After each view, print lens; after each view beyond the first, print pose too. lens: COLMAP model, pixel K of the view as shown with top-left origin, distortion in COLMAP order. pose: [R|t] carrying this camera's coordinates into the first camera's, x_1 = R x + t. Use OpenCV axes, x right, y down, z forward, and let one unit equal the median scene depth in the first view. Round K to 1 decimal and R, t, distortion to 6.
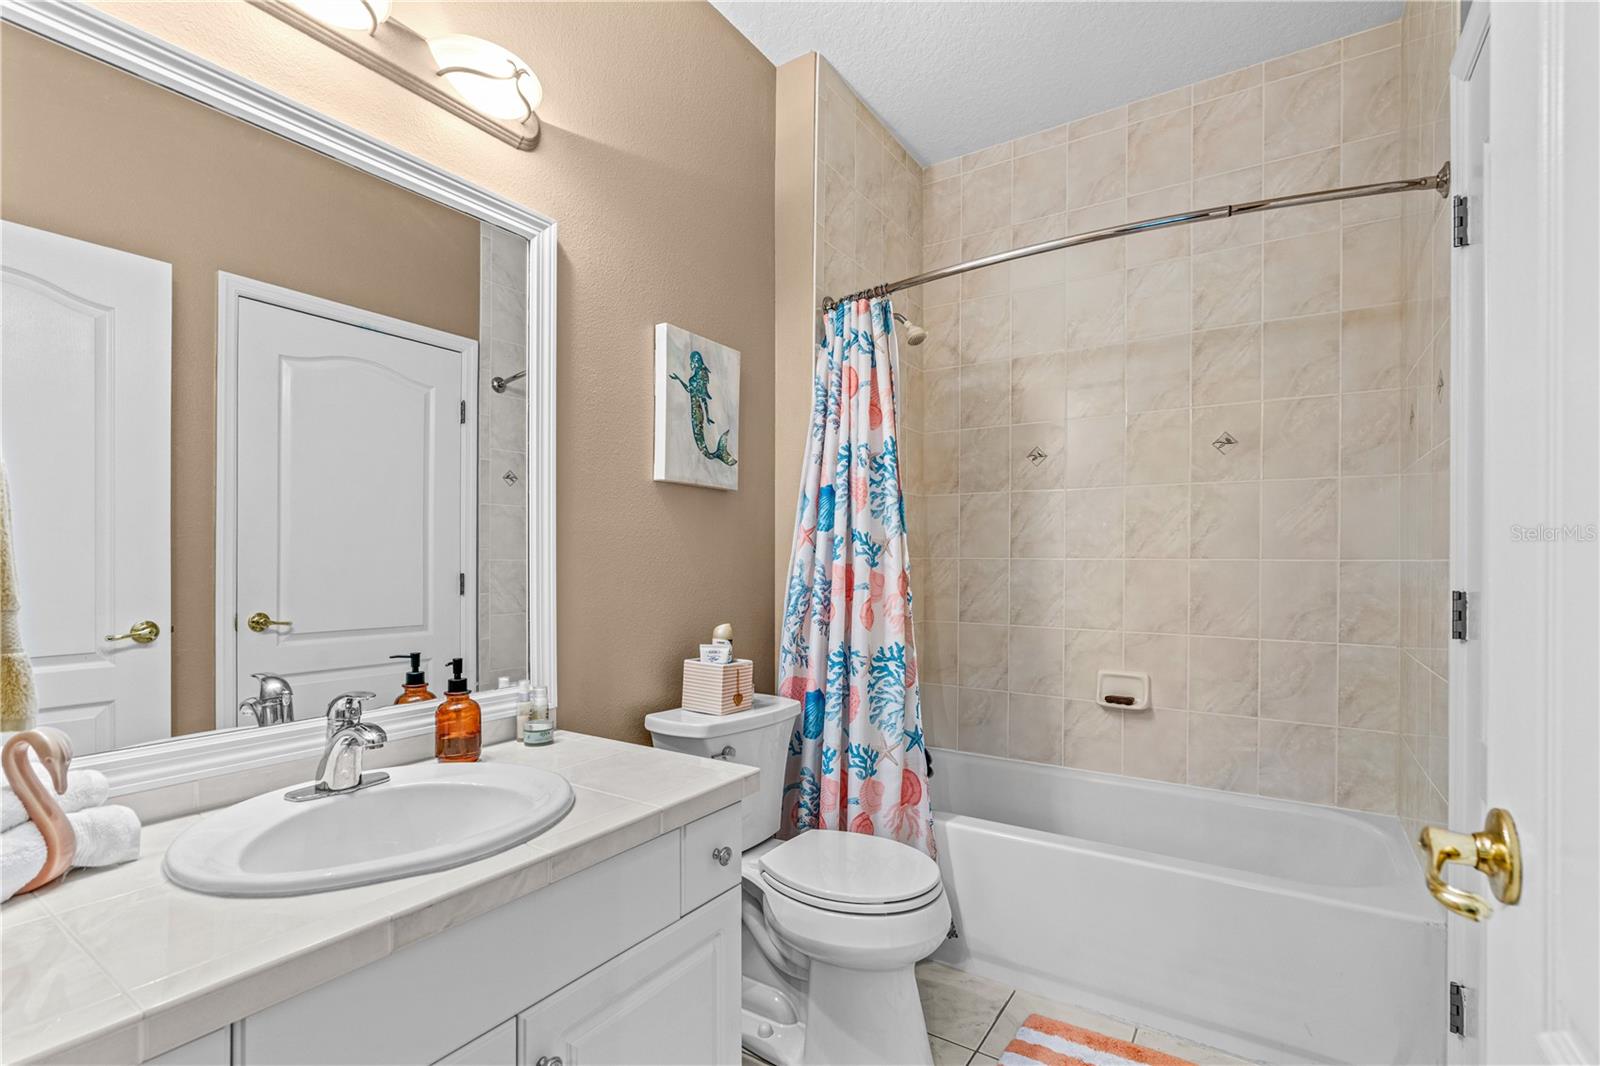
lens RADIAL K [[750.0, 0, 789.7], [0, 750.0, 556.2], [0, 0, 1]] dist [-0.013670, 0.007841]
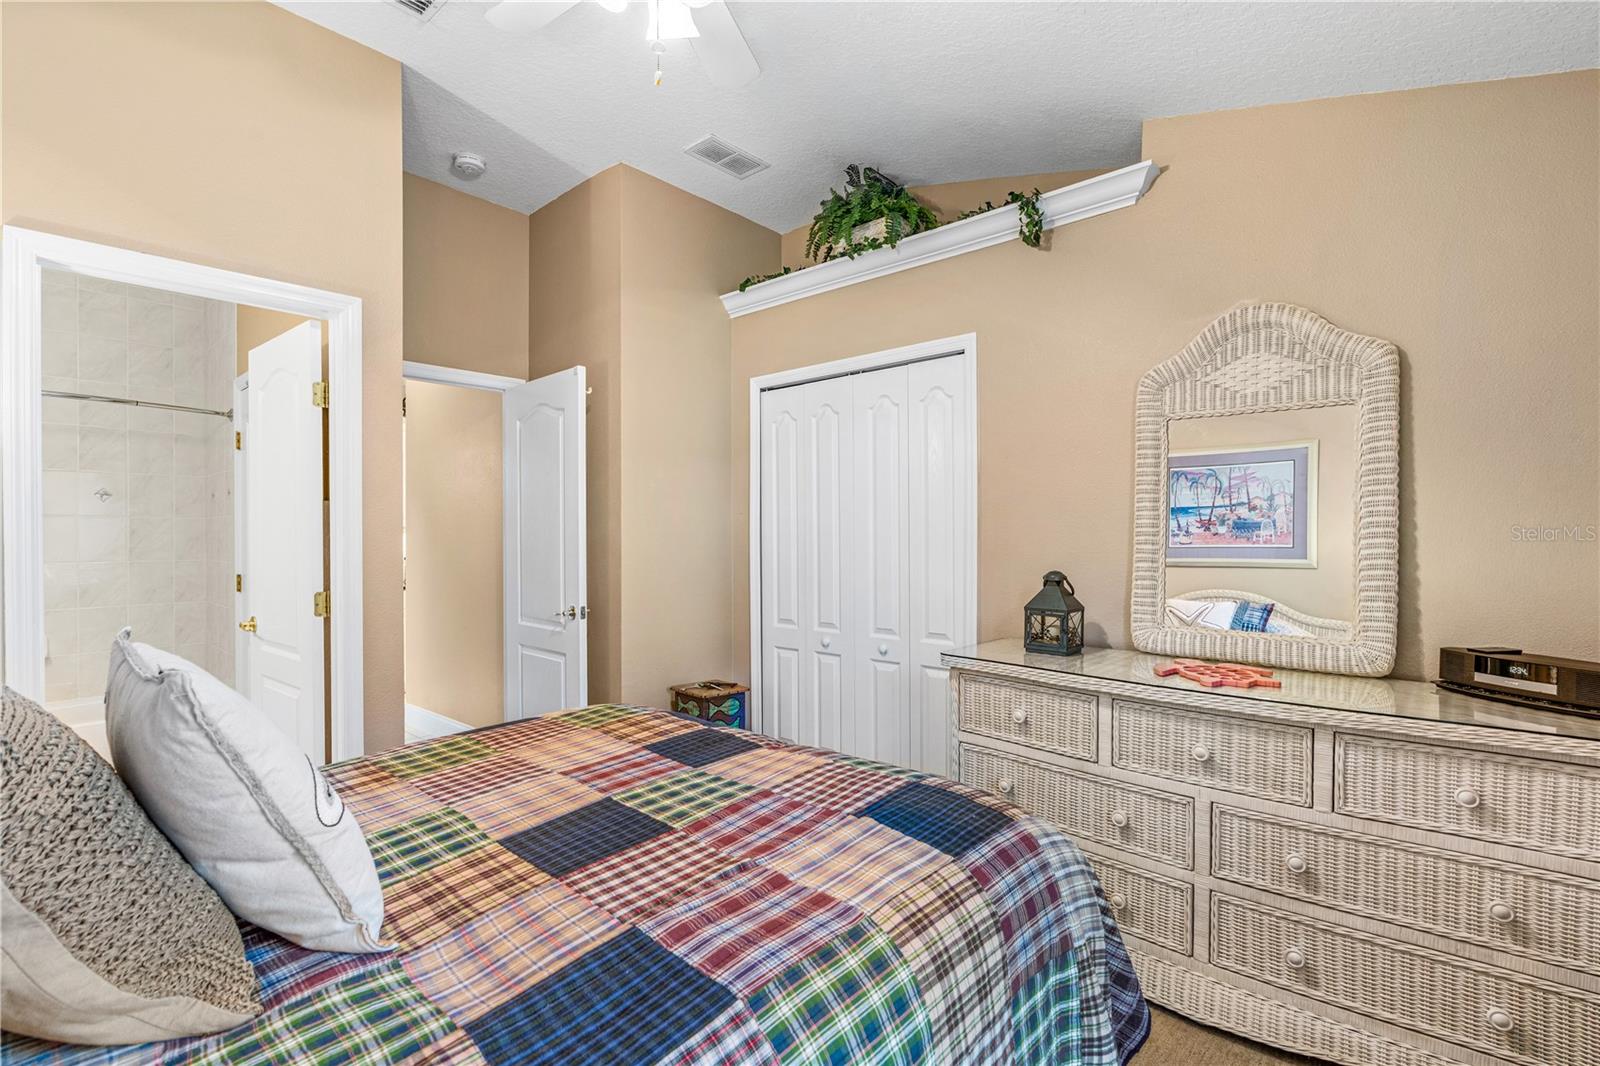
lens RADIAL K [[719.5, 0, 800.0], [0, 719.5, 533.0], [0, 0, 1]] dist [-0.011322, 0.001823]
pose [[0.133628, -0.009466, 0.990986, -0.915742], [0.005055, 0.999948, 0.008870, -0.075275], [-0.991019, 0.003825, 0.133669, -0.893164]]
